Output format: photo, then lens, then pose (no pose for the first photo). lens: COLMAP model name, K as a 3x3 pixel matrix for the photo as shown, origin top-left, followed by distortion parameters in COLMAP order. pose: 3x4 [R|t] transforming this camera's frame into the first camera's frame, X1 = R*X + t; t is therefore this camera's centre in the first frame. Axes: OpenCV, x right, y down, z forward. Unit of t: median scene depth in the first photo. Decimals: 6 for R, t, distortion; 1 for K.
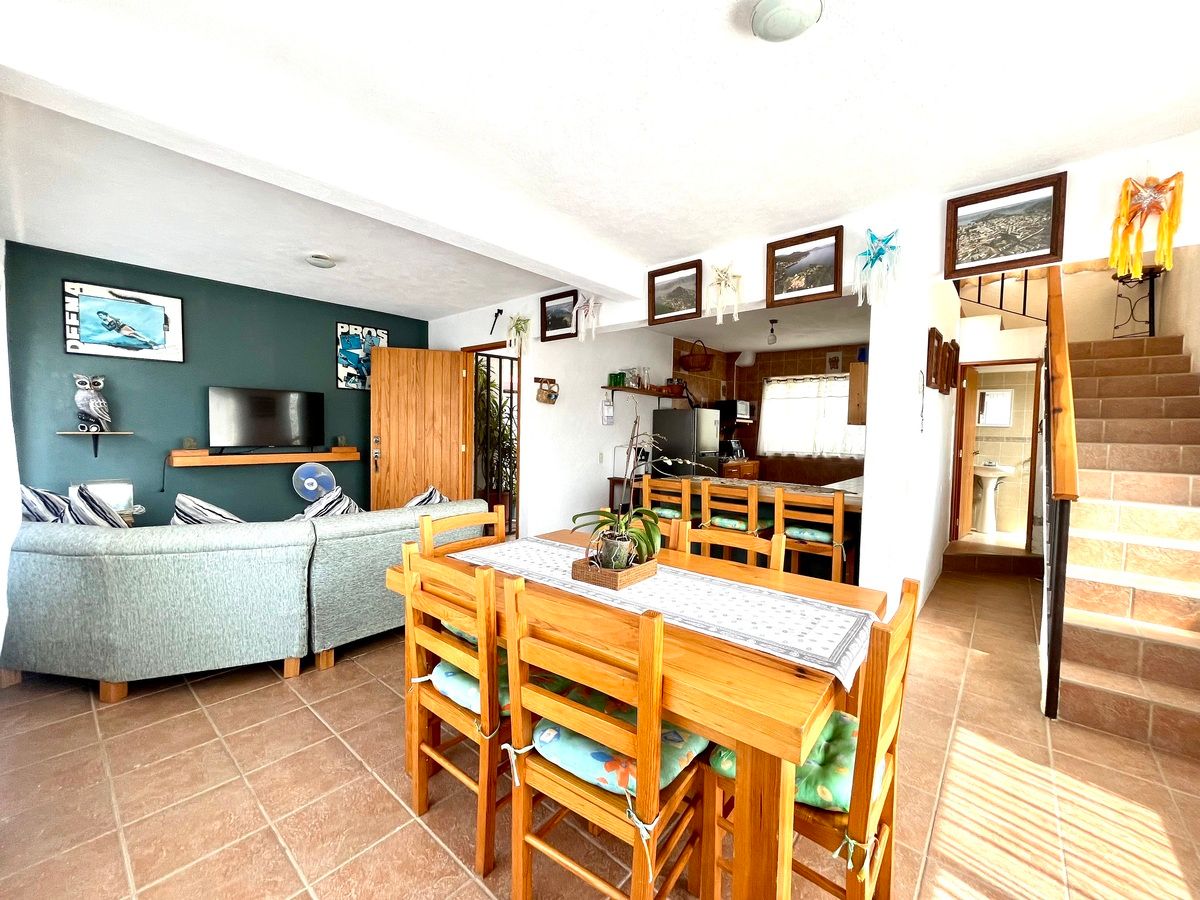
lens RADIAL K [[485.2, 0, 594.0], [0, 485.2, 448.1], [0, 0, 1]] dist [-0.003486, -0.000069]
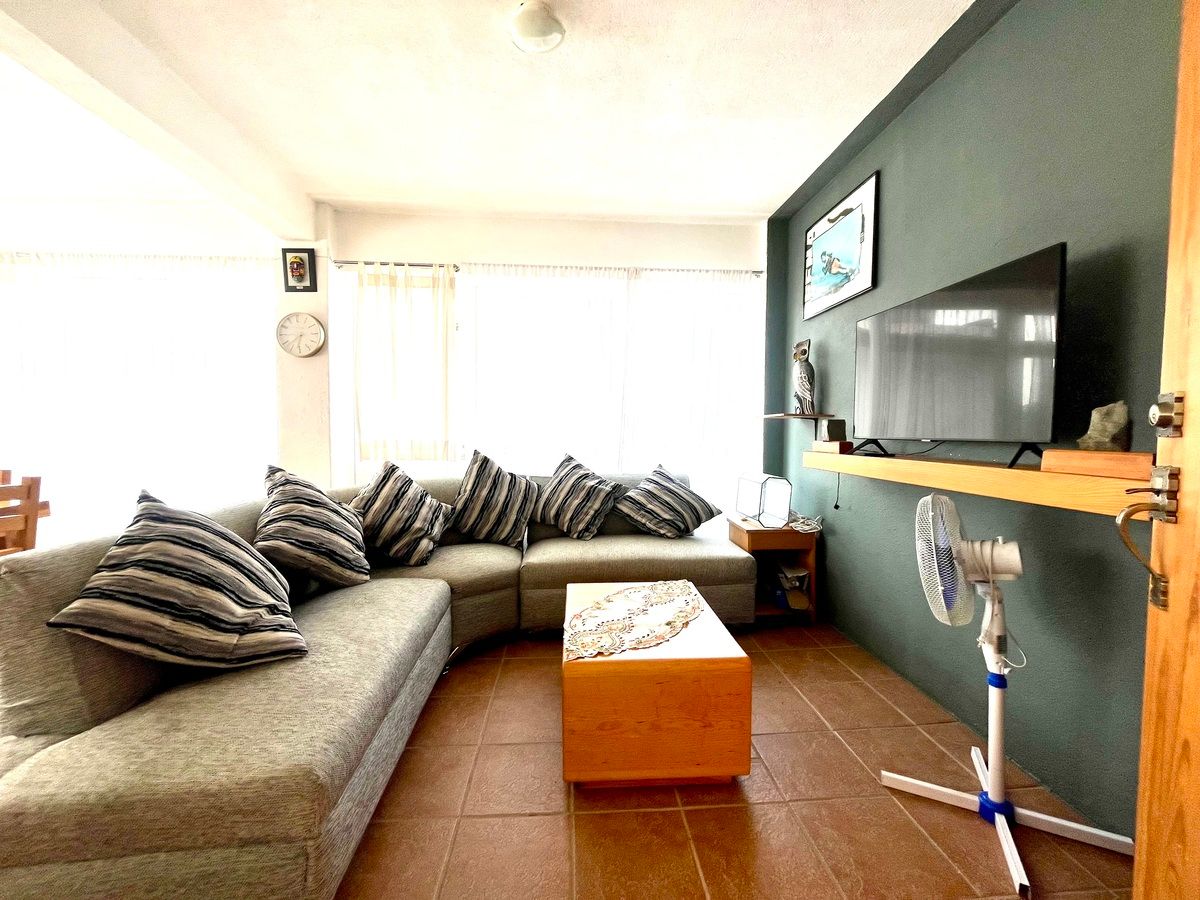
lens RADIAL K [[485.2, 0, 598.0], [0, 485.2, 449.2], [0, 0, 1]] dist [-0.003486, -0.000069]
pose [[-0.710717, 0.005547, -0.703456, -0.185214], [-0.047400, 0.997319, 0.055754, -0.004971], [0.701879, 0.072970, -0.708549, 0.966184]]
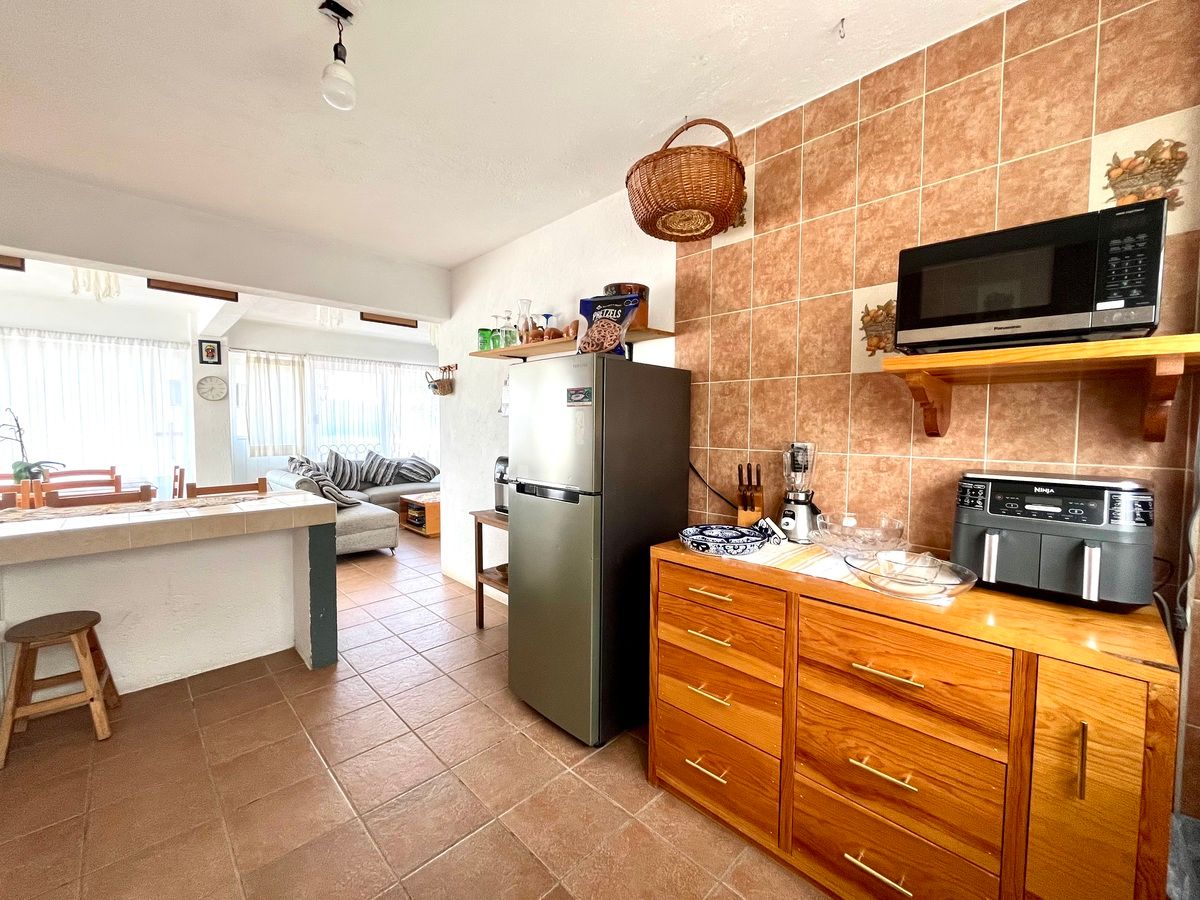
lens RADIAL K [[485.2, 0, 599.2], [0, 485.2, 449.0], [0, 0, 1]] dist [-0.003486, -0.000069]
pose [[-0.082325, 0.029872, -0.996158, 0.659490], [-0.044604, 0.998439, 0.033627, -0.035545], [0.995607, 0.047201, -0.080864, 1.222654]]
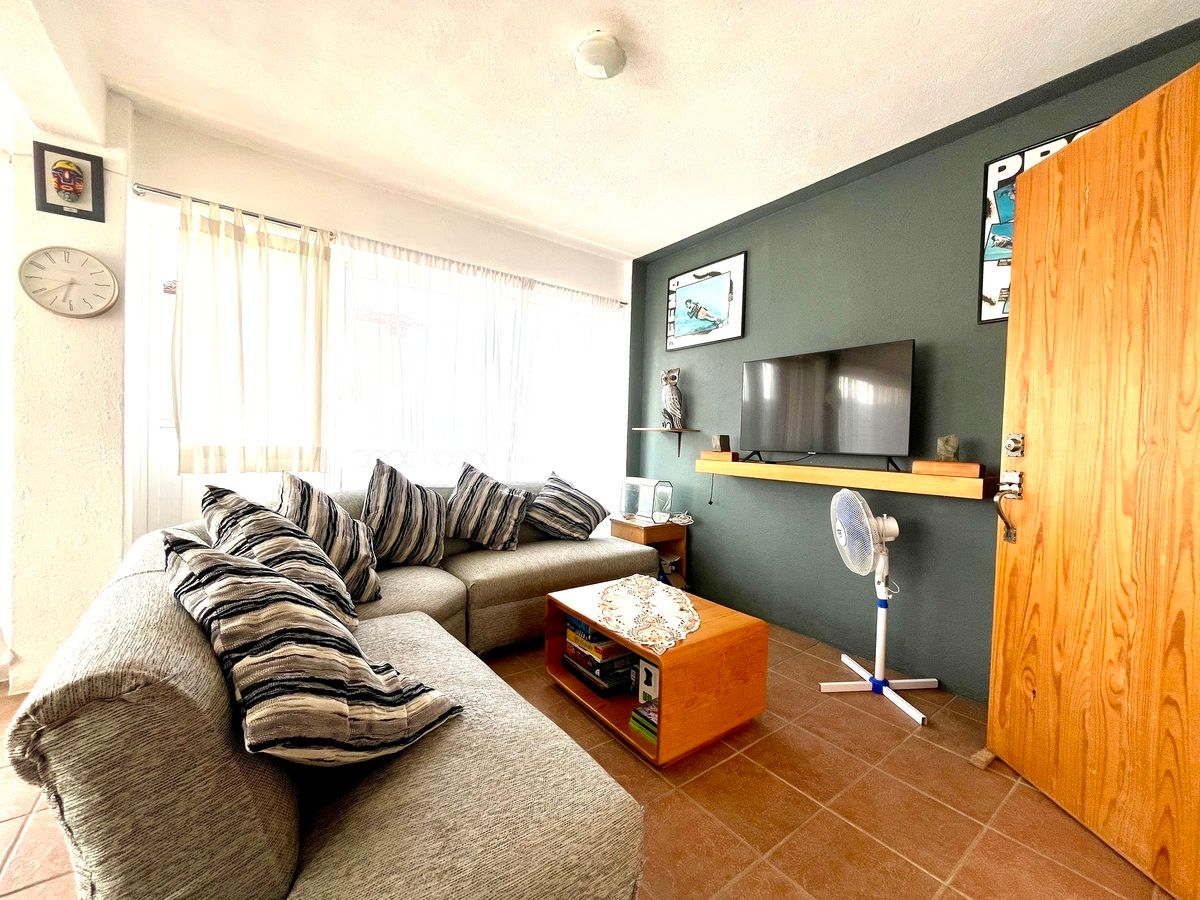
lens RADIAL K [[485.2, 0, 599.8], [0, 485.2, 450.1], [0, 0, 1]] dist [-0.003486, -0.000069]
pose [[-0.210988, -0.000960, -0.977488, -0.056526], [-0.072546, 0.997257, 0.014679, 0.002419], [0.974793, 0.074010, -0.210479, 0.778144]]
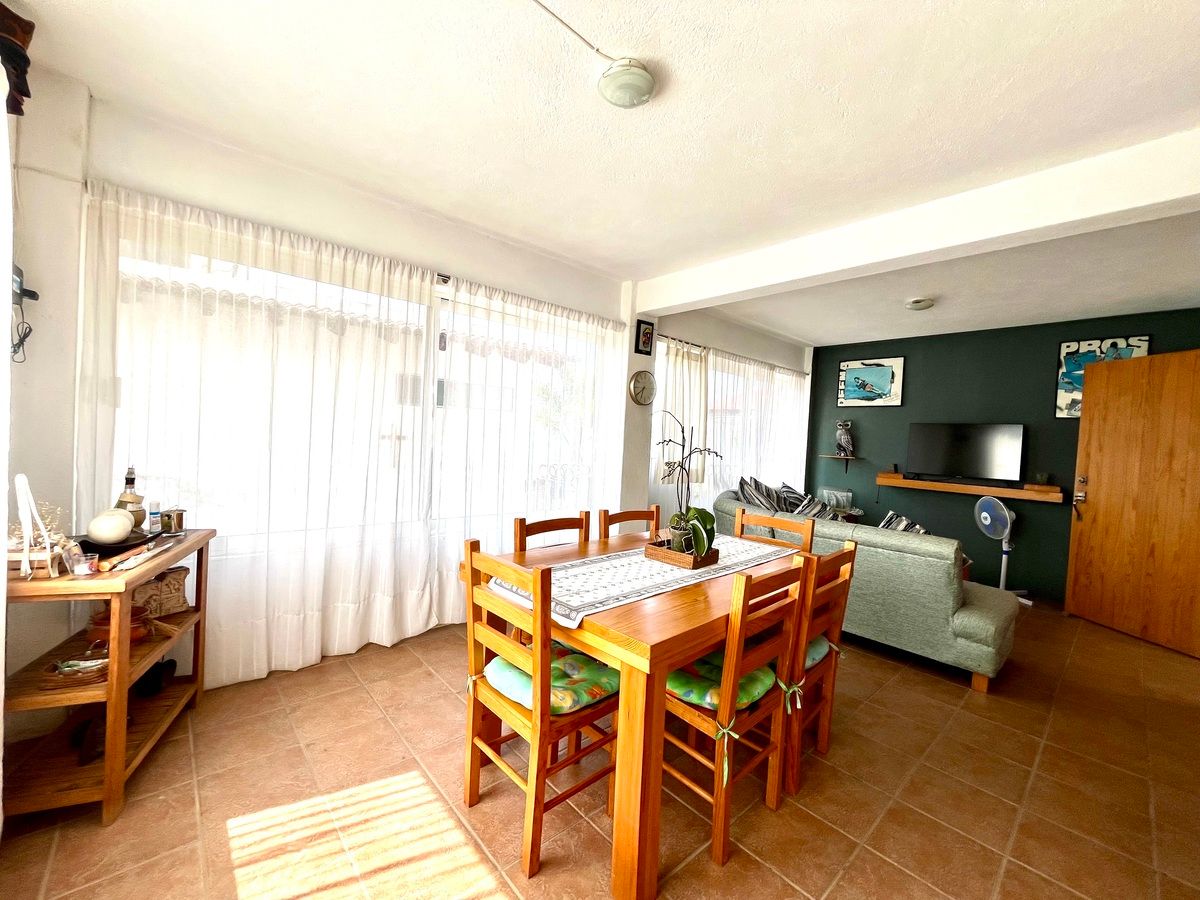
lens RADIAL K [[485.2, 0, 601.9], [0, 485.2, 450.6], [0, 0, 1]] dist [-0.003486, -0.000069]
pose [[-0.115389, 0.005221, -0.993307, 0.422367], [-0.093391, 0.995500, 0.016081, -0.004407], [0.988920, 0.094621, -0.114382, 0.303889]]
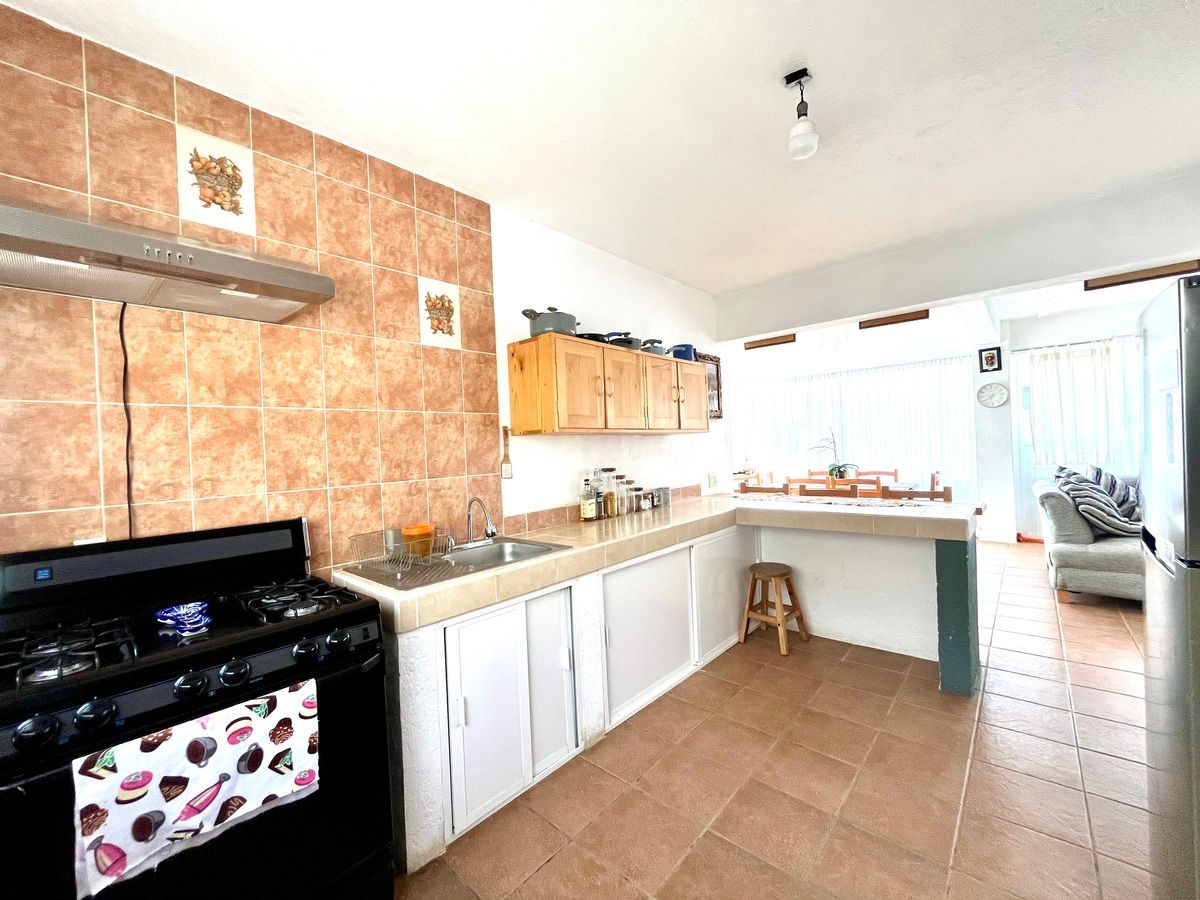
lens RADIAL K [[485.2, 0, 597.5], [0, 485.2, 447.5], [0, 0, 1]] dist [-0.003486, -0.000069]
pose [[-0.999602, 0.023527, 0.015540, 0.519150], [0.024139, 0.998891, 0.040425, -0.044302], [-0.014572, 0.040784, -0.999062, 1.367245]]
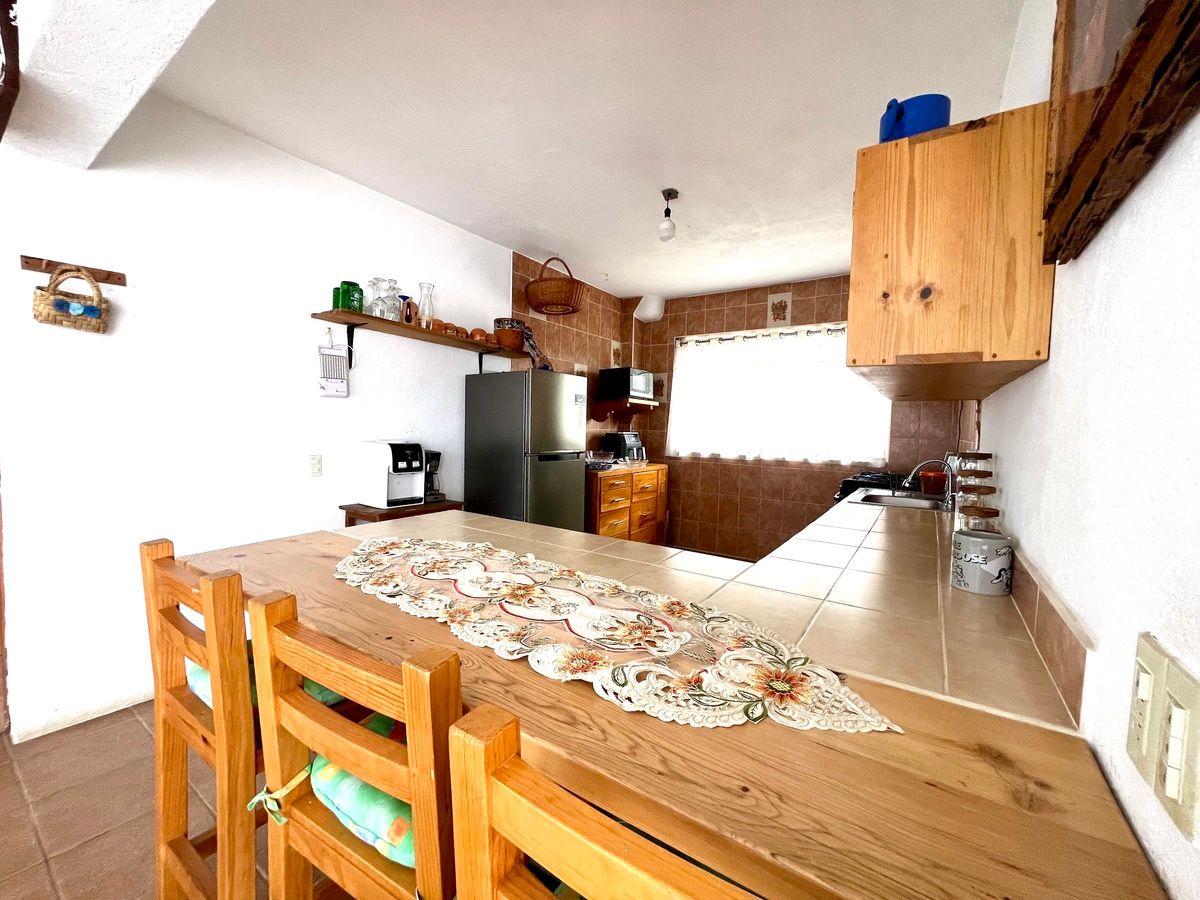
lens RADIAL K [[485.2, 0, 595.3], [0, 485.2, 444.5], [0, 0, 1]] dist [-0.003486, -0.000069]
pose [[0.993734, 0.000692, 0.111771, 0.244127], [-0.000781, 0.999999, 0.000754, -0.001294], [-0.111771, -0.000836, 0.993734, 0.523222]]
